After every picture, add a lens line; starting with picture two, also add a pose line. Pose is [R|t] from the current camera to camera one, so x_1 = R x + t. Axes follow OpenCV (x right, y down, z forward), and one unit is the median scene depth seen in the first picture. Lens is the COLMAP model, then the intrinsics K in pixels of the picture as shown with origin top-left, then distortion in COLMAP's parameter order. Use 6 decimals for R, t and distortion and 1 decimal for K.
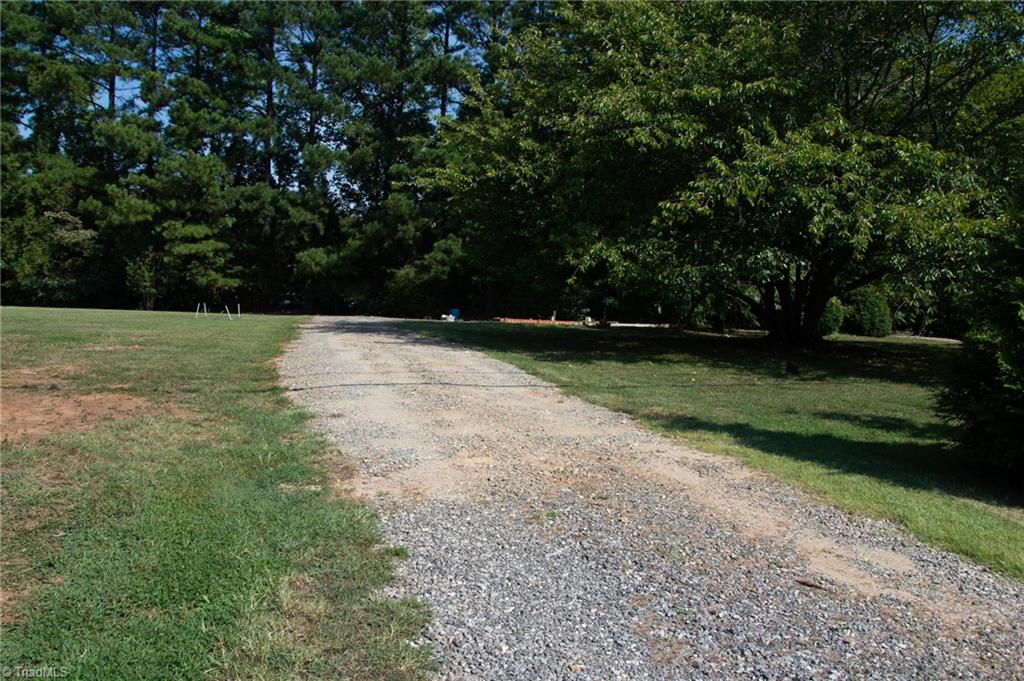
lens RADIAL K [[834.9, 0, 512.0], [0, 834.9, 340.5], [0, 0, 1]] dist [-0.190627, 0.195611]
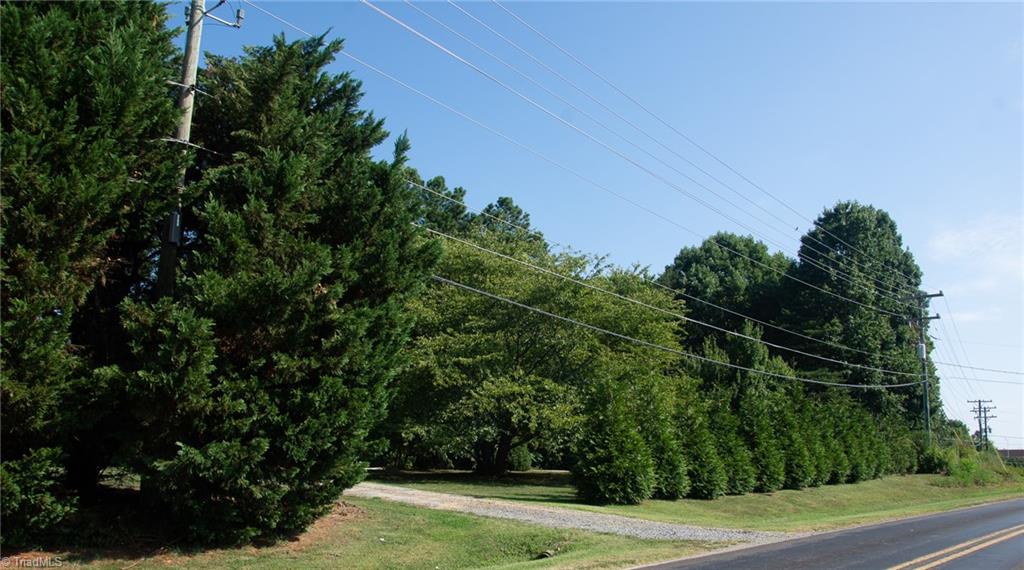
lens RADIAL K [[870.0, 0, 512.0], [0, 870.0, 285.0], [0, 0, 1]] dist [-0.006729, -0.001662]
pose [[0.891884, 0.057933, 0.448538, -0.197932], [0.048826, 0.973632, -0.222840, 0.010129], [-0.449620, 0.220647, 0.865538, -0.317707]]
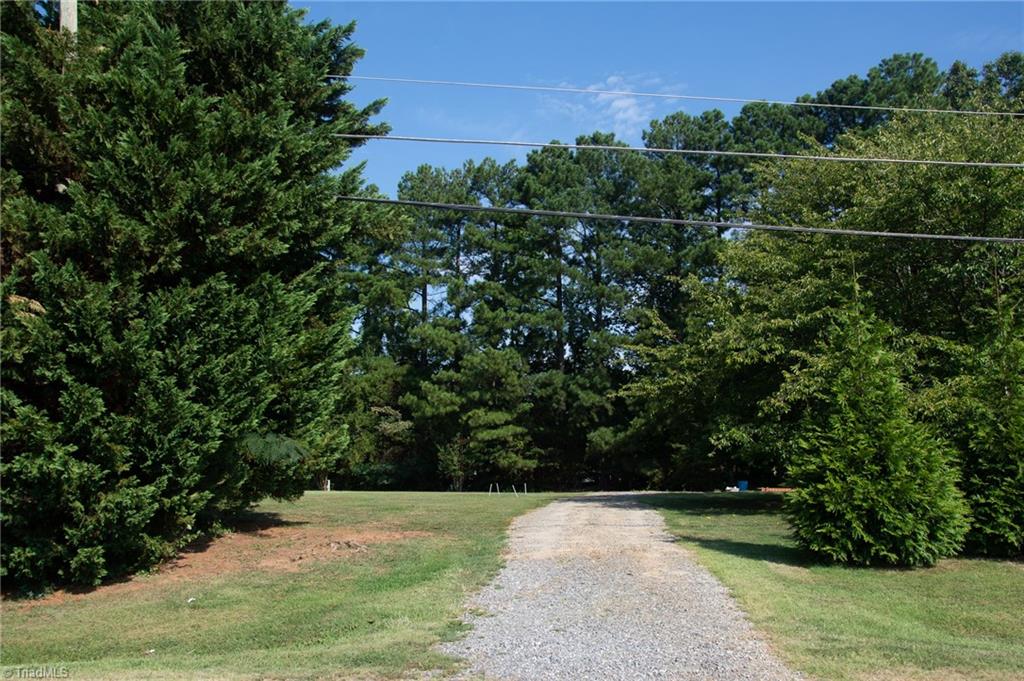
lens RADIAL K [[942.6, 0, 507.3], [0, 942.6, 306.5], [0, 0, 1]] dist [-0.094389, 0.237478]
pose [[0.927374, -0.103552, -0.359519, 0.099568], [0.019987, 0.973274, -0.228776, 0.011400], [0.373601, 0.204975, 0.904659, -0.184514]]
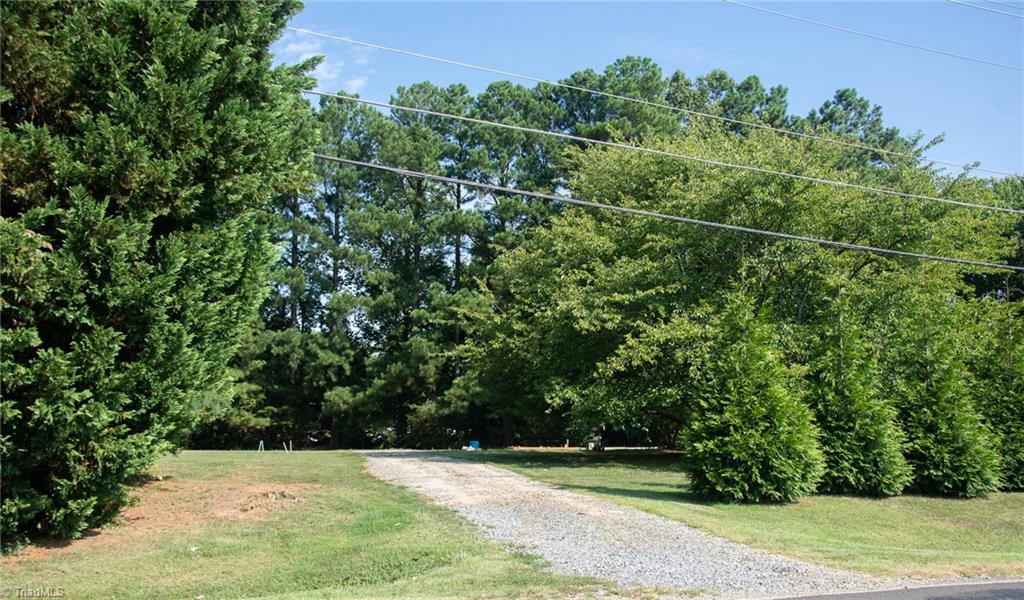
lens RADIAL K [[943.6, 0, 512.0], [0, 943.6, 300.0], [0, 0, 1]] dist [-0.008891, 0.015546]
pose [[0.999025, -0.038029, -0.022434, 0.015201], [0.033183, 0.981856, -0.186702, 0.013500], [0.029127, 0.185776, 0.982160, -0.228685]]
